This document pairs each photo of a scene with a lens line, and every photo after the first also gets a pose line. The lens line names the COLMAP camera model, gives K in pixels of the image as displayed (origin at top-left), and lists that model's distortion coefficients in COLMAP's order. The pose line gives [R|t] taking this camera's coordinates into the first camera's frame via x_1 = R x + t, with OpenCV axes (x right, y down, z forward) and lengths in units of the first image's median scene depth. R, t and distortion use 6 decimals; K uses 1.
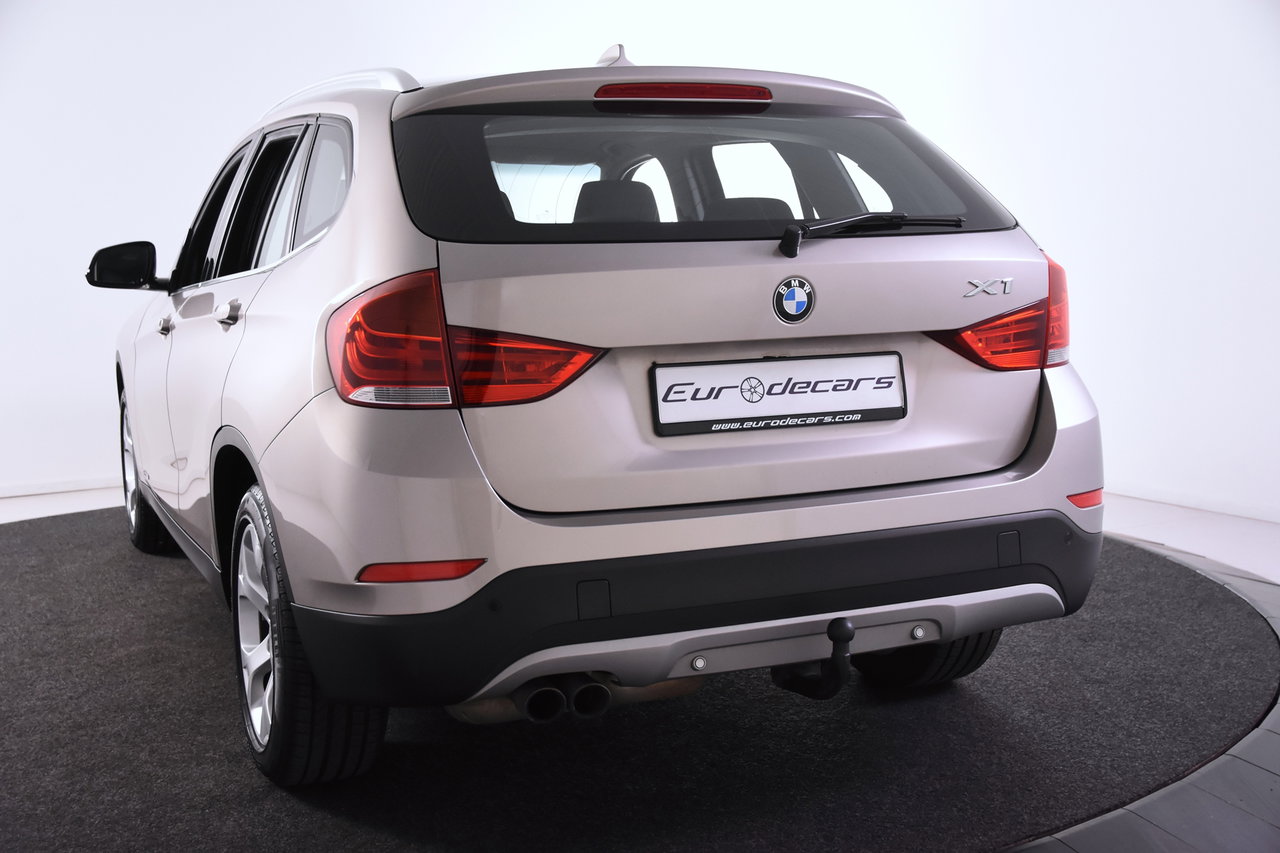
lens RADIAL K [[1592.6, 0, 640.0], [0, 1592.6, 426.5], [0, 0, 1]] dist [-0.010309, -0.002763]
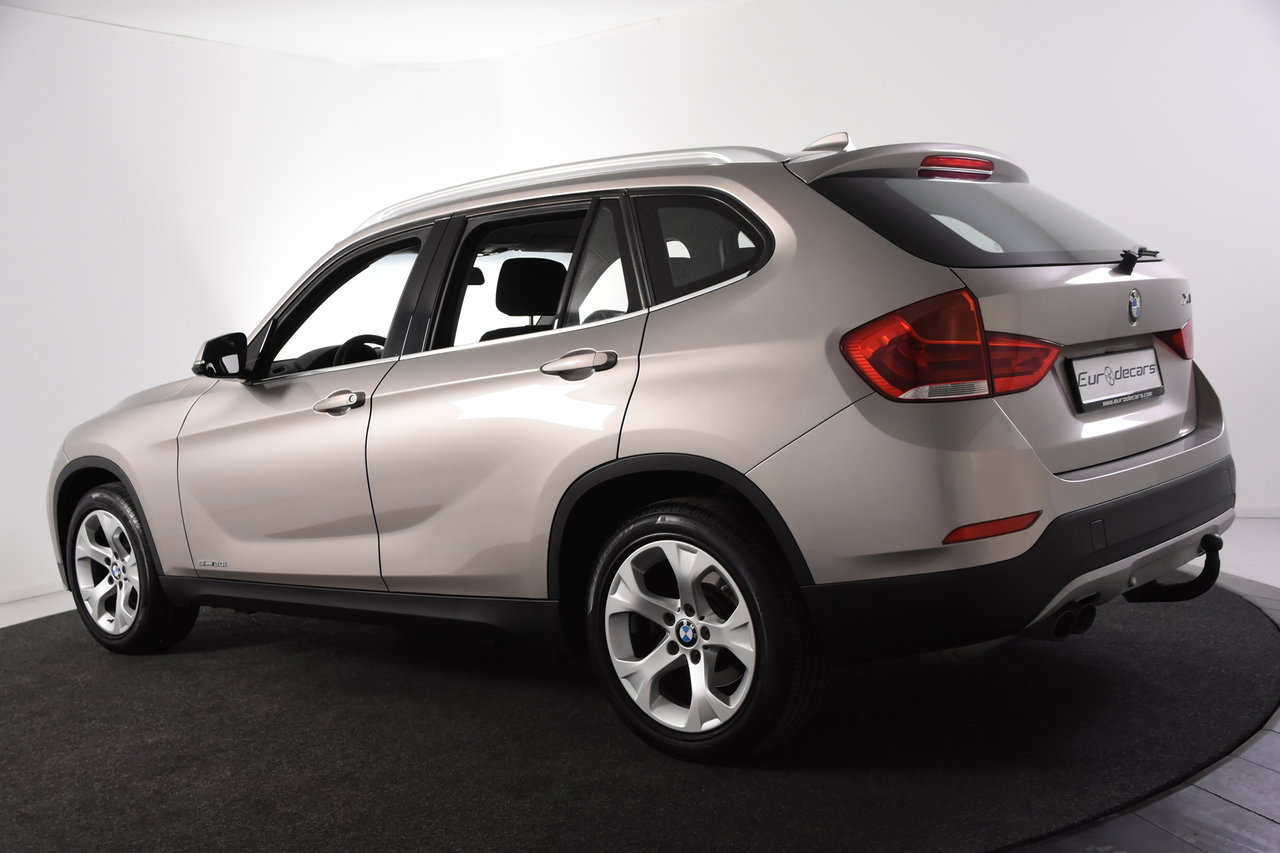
lens RADIAL K [[1372.8, 0, 640.7], [0, 1372.8, 441.2], [0, 0, 1]] dist [-0.039360, 0.185717]
pose [[0.901843, -0.085169, 0.423585, -0.798234], [0.112803, 0.992790, -0.040547, 0.034403], [-0.417078, 0.084349, 0.904948, 0.136043]]
